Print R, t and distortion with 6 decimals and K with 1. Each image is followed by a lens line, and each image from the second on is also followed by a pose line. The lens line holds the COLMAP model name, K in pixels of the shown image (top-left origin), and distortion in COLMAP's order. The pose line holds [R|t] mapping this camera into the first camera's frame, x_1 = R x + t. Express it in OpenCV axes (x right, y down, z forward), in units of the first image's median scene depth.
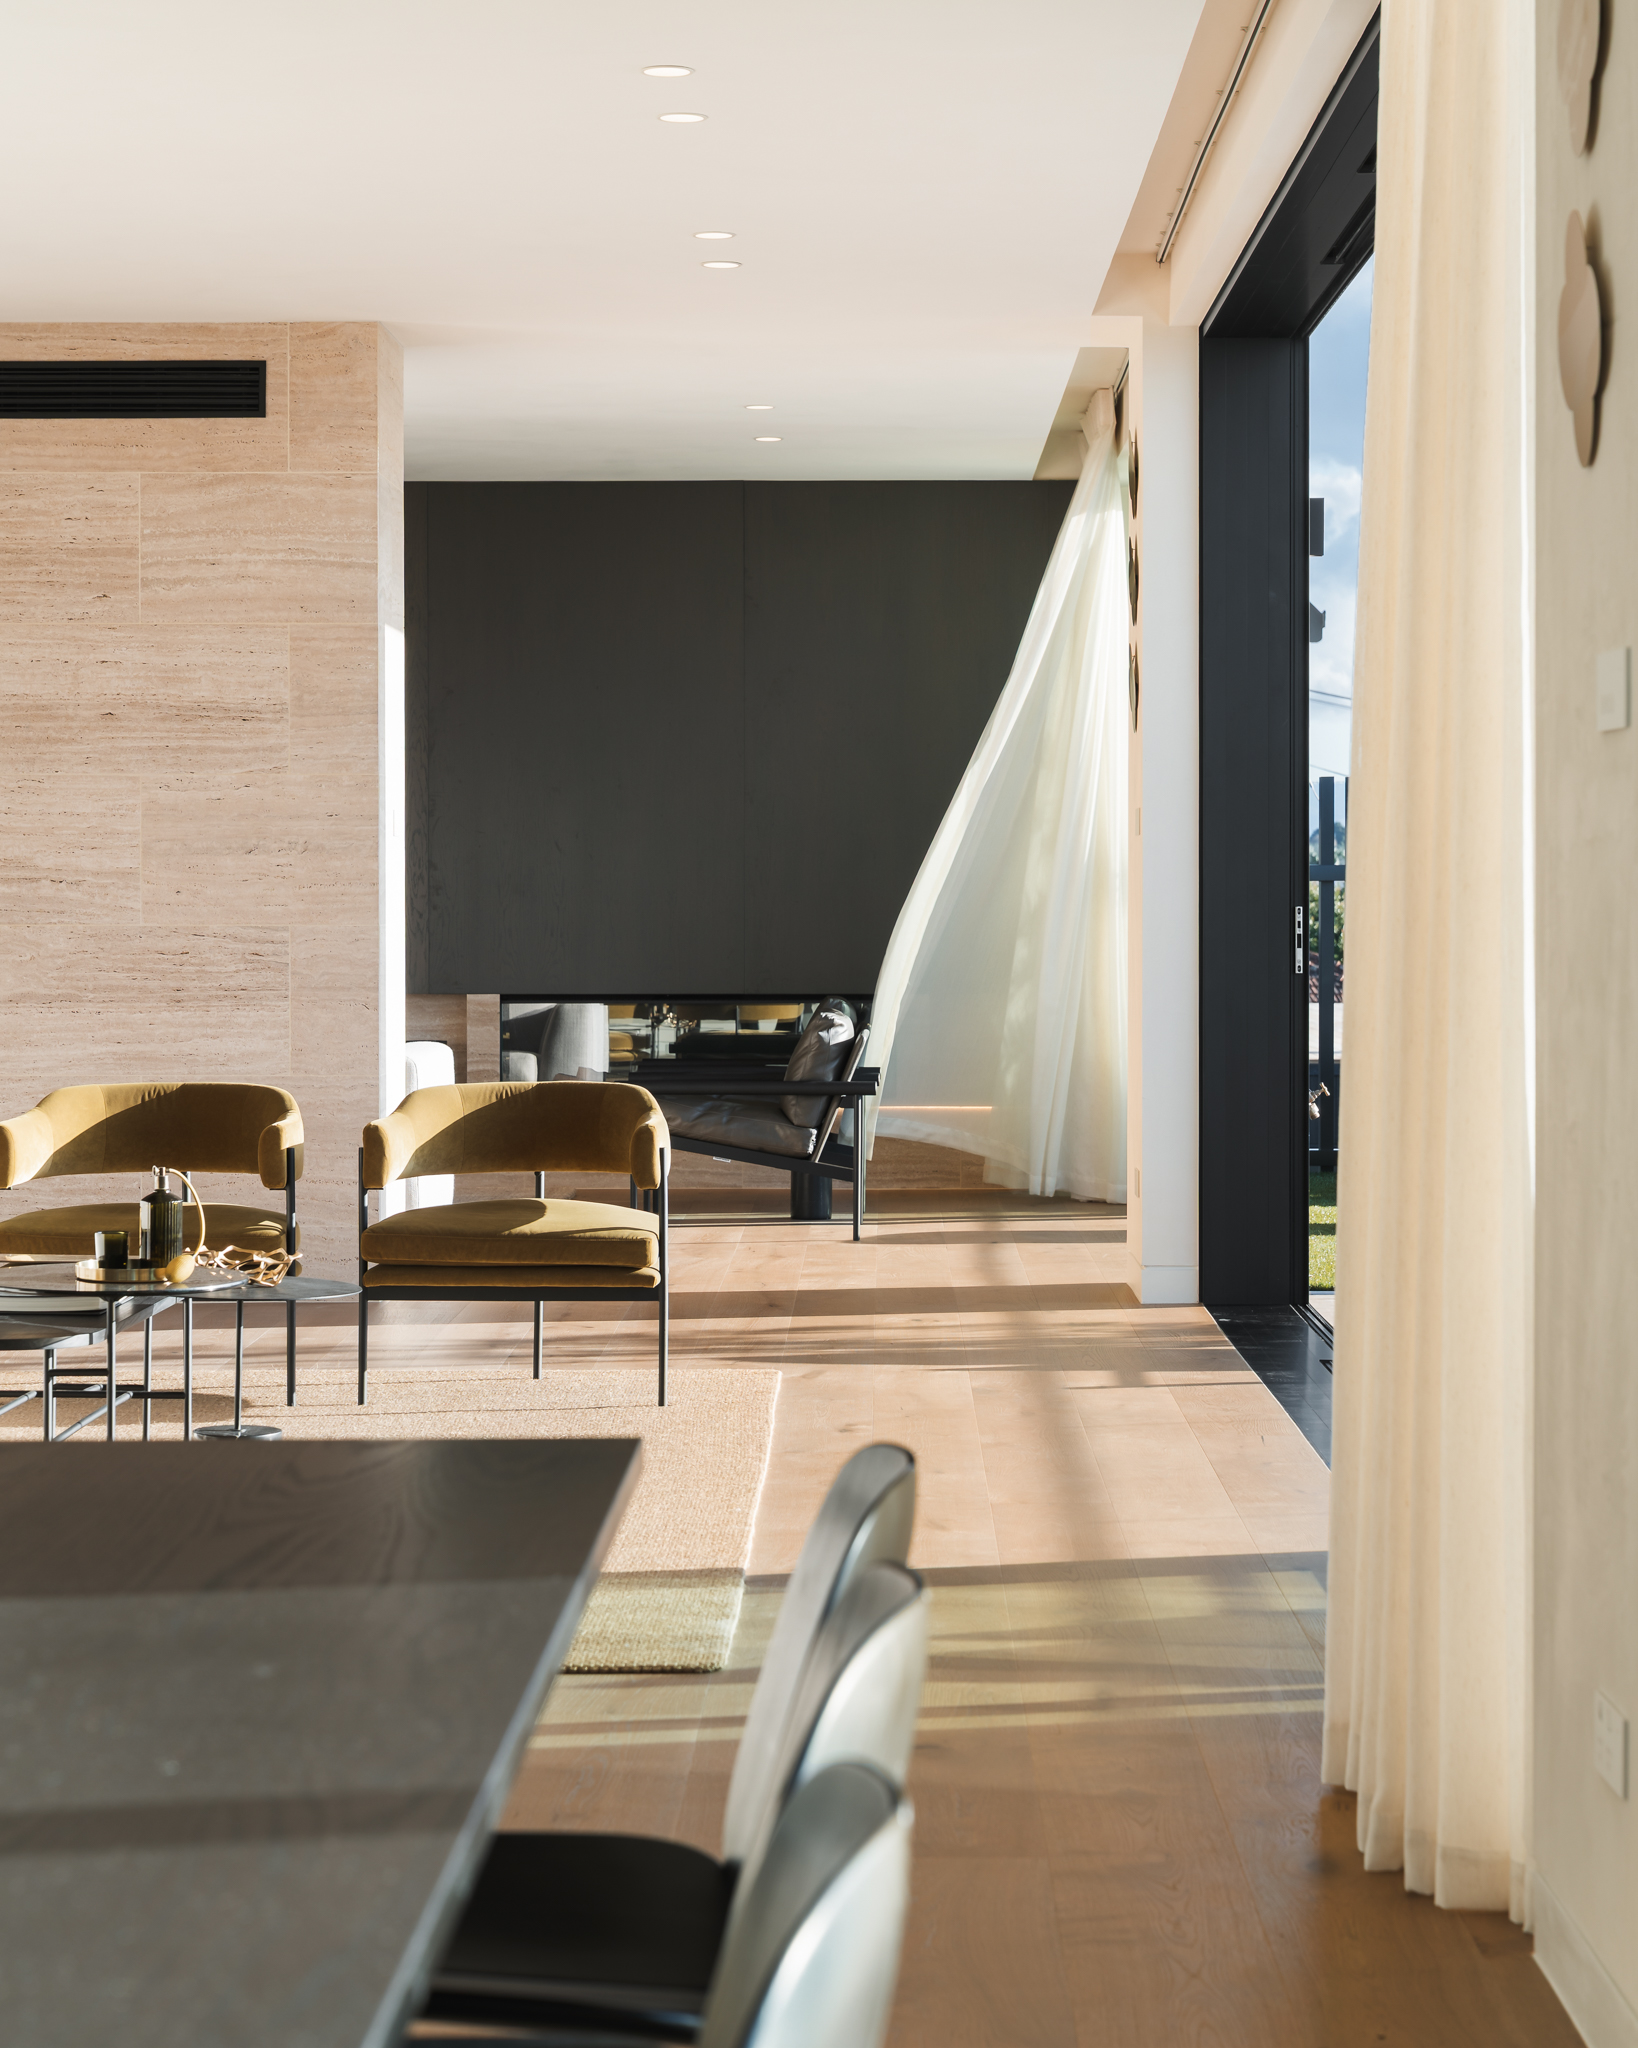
lens RADIAL K [[4389.4, 0, 836.8], [0, 4389.4, 1015.6], [0, 0, 1]] dist [-0.022045, 0.000000]
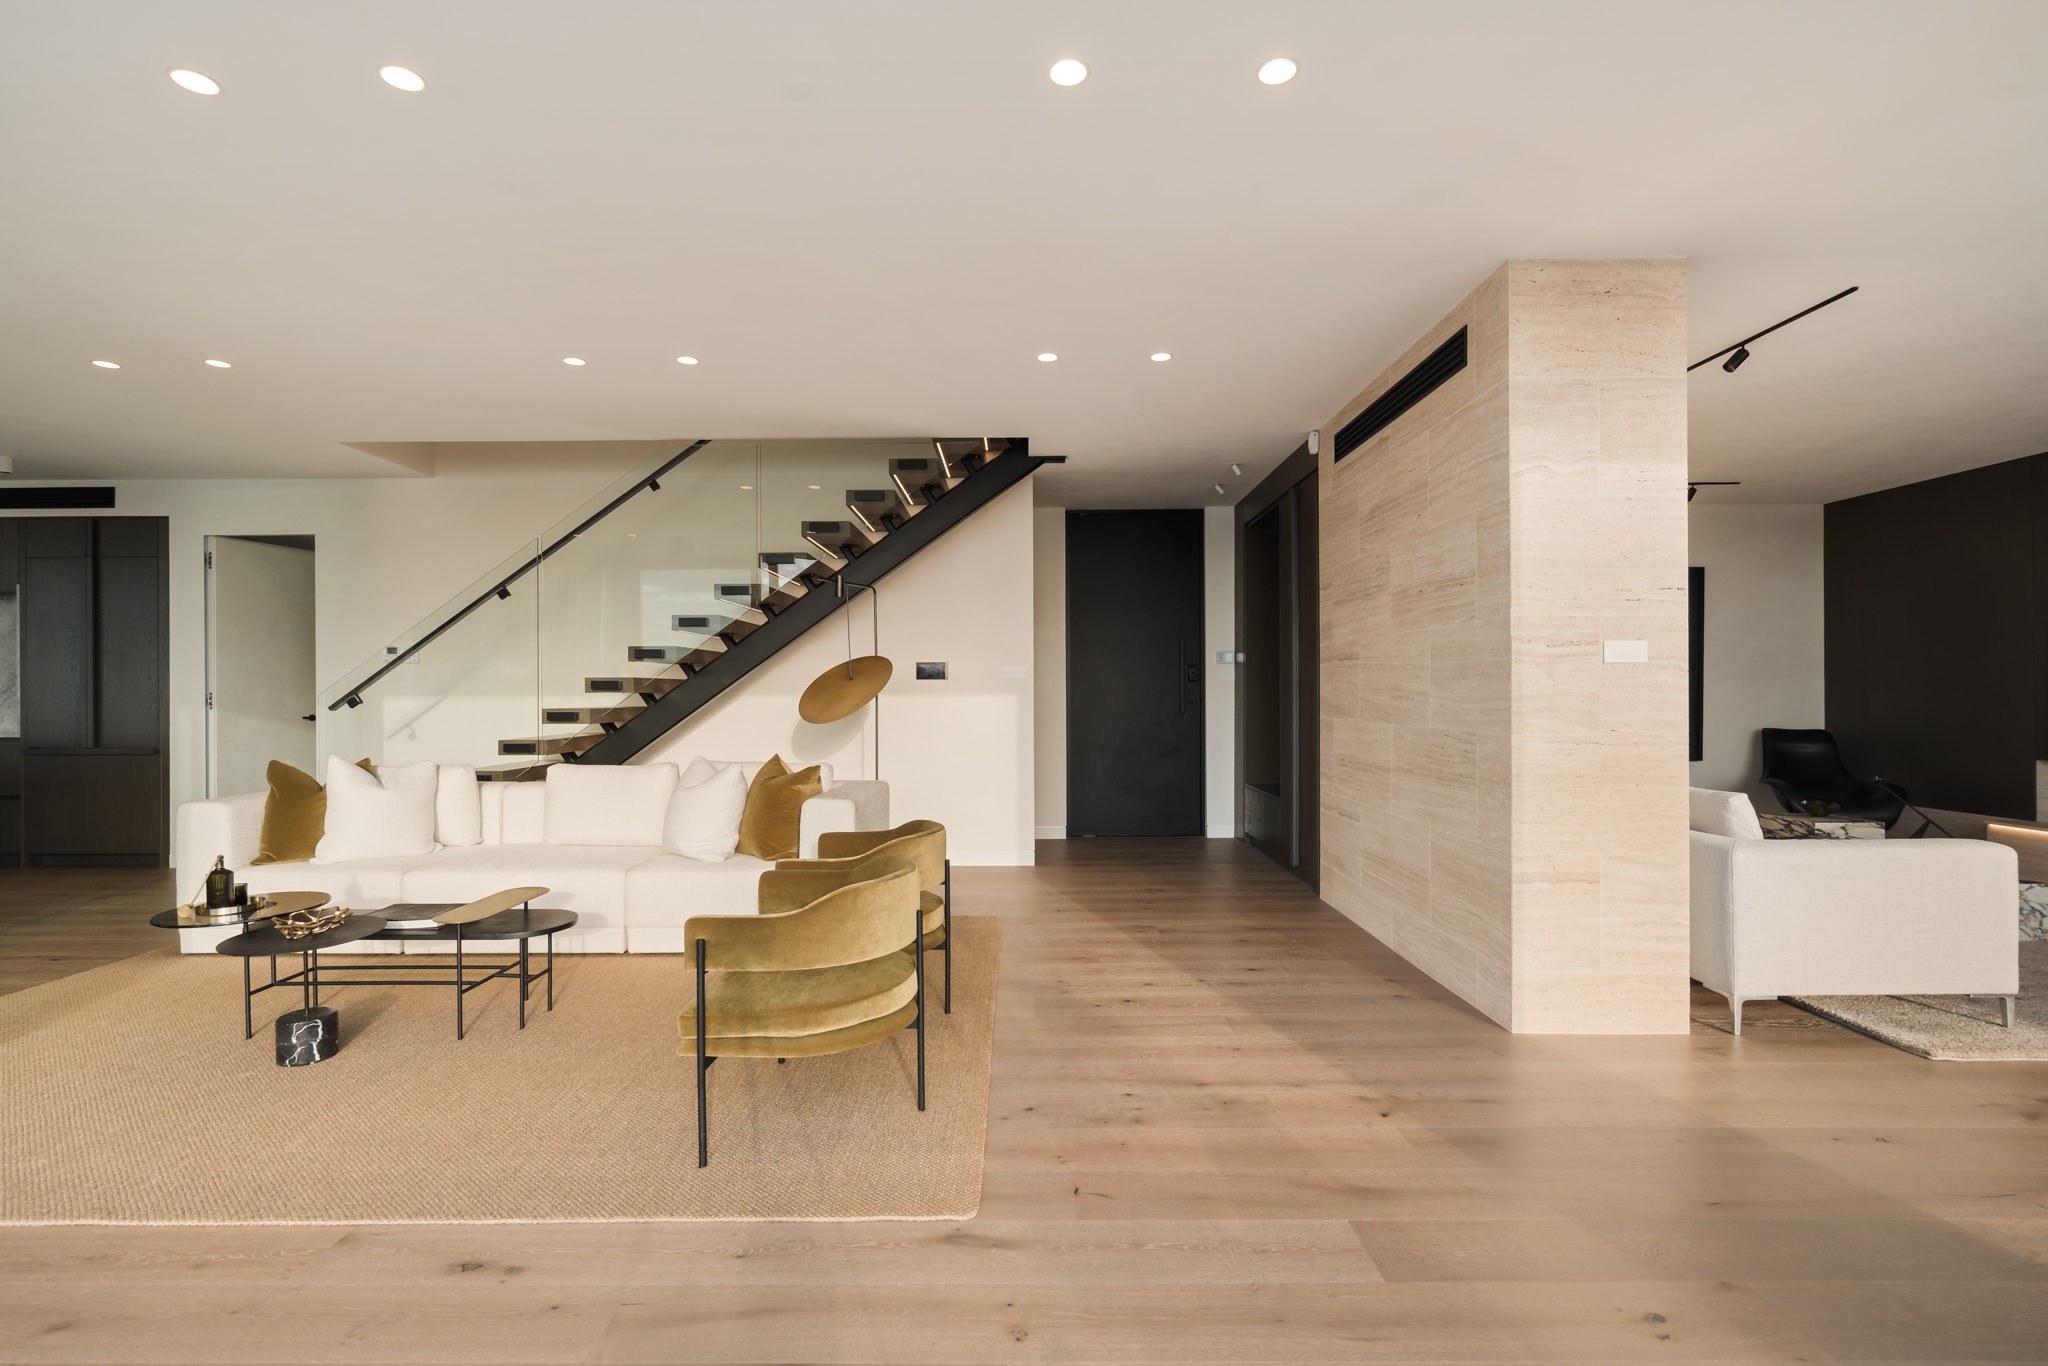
lens RADIAL K [[953.9, 0, 978.0], [0, 953.9, 690.9], [0, 0, 1]] dist [0.002494, -0.002052]
pose [[-0.009686, -0.000942, -0.999953, 0.173000], [-0.024948, 0.999689, -0.000700, -0.029178], [0.999642, 0.024940, -0.009707, 0.848841]]
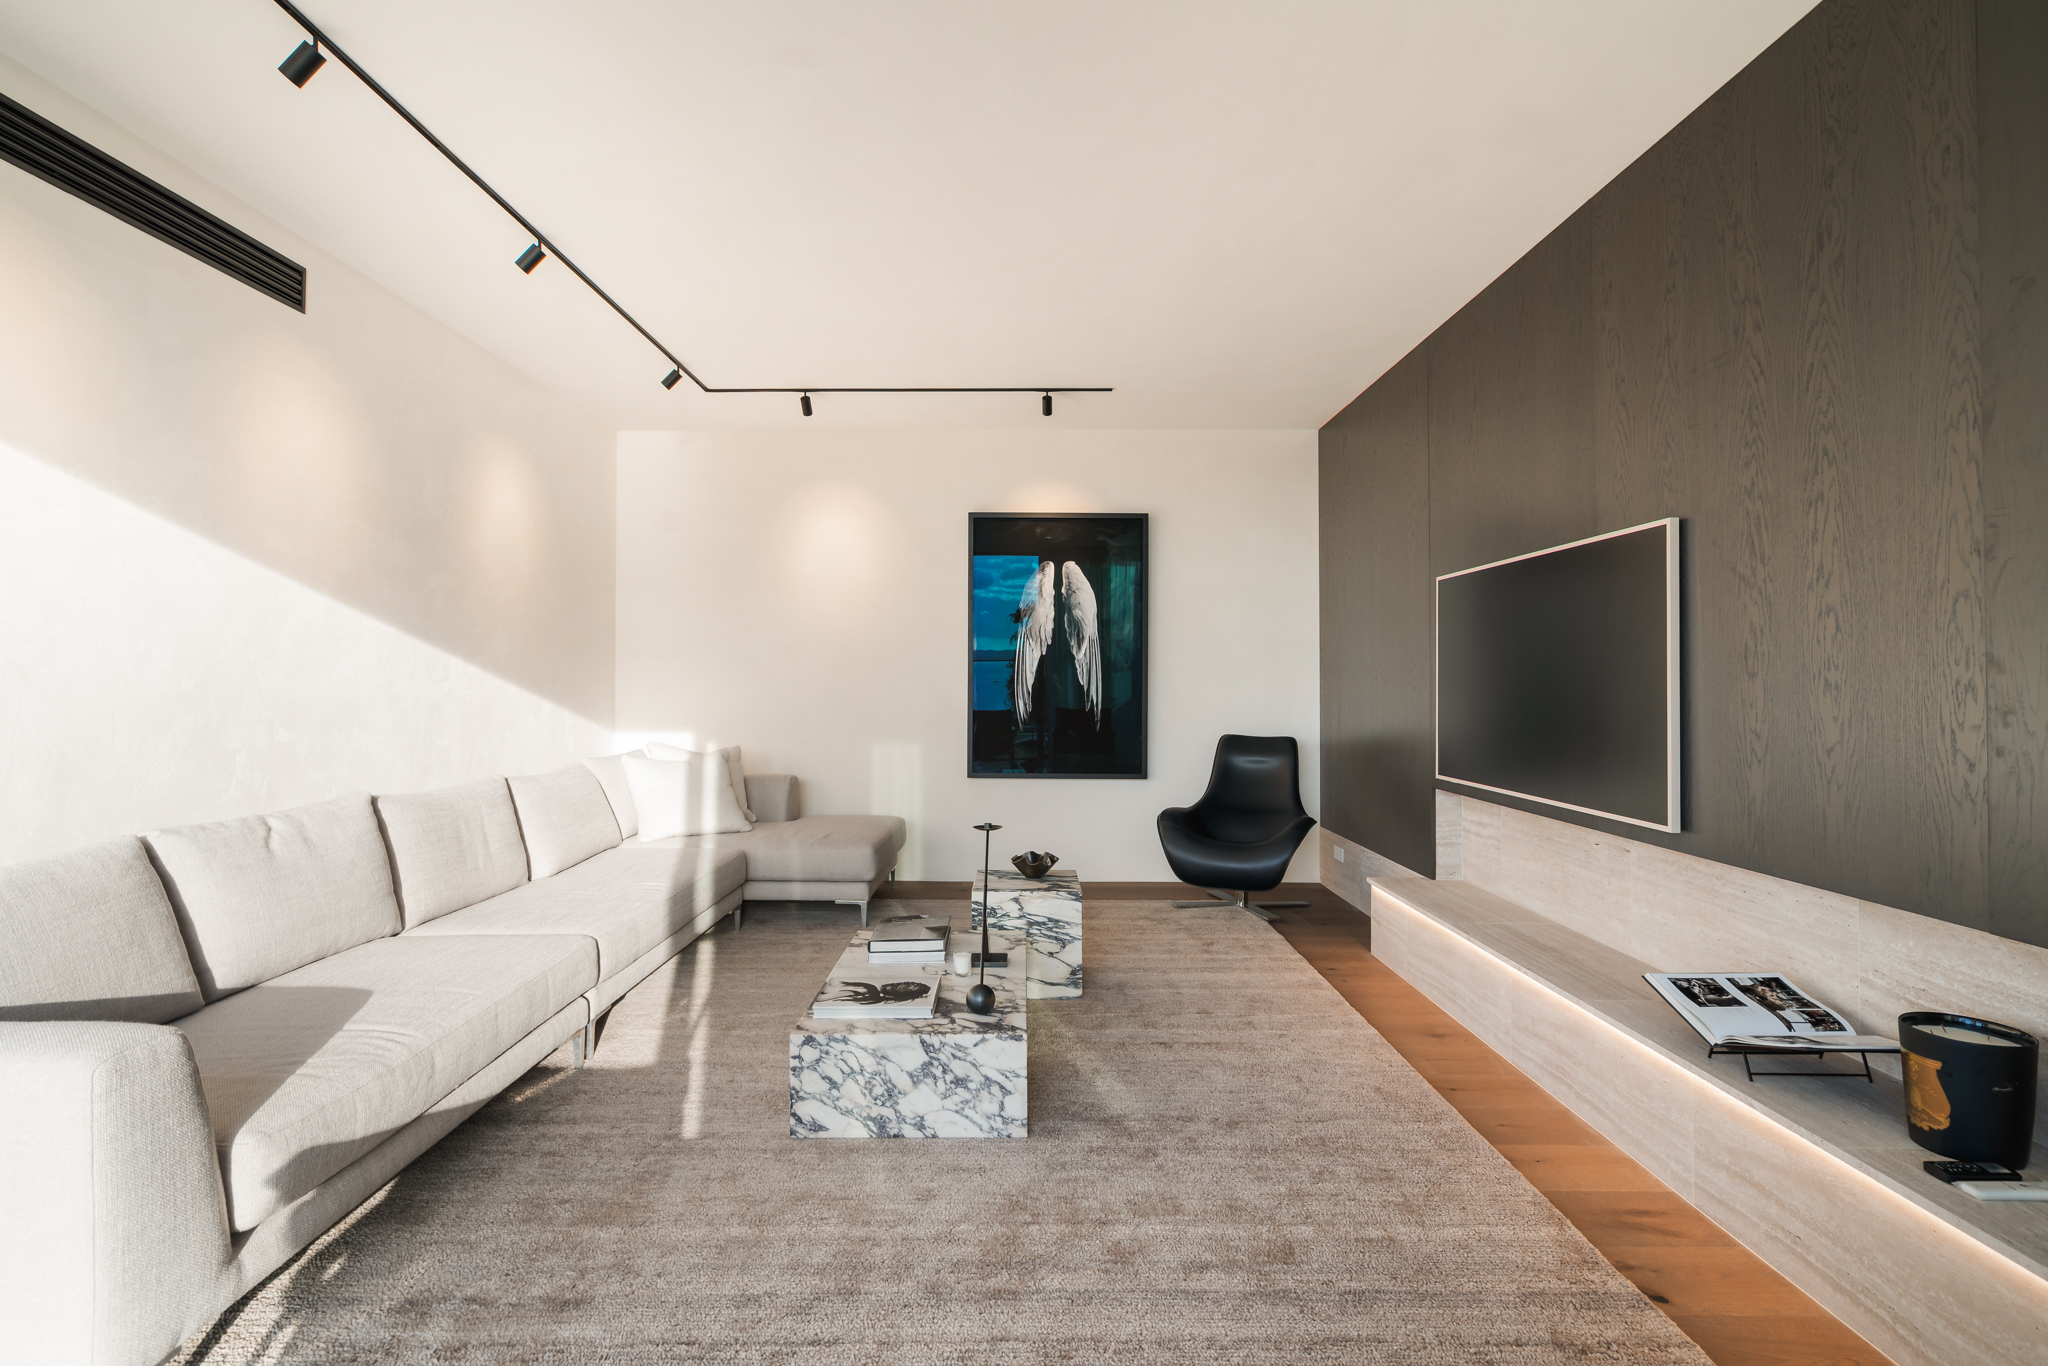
lens RADIAL K [[953.9, 0, 1076.1], [0, 953.9, 665.4], [0, 0, 1]] dist [0.002494, -0.002052]
pose [[-0.006931, -0.014478, -0.999871, 0.015681], [-0.029224, 0.999471, -0.014270, -0.040970], [0.999549, 0.029121, -0.007350, 1.248421]]
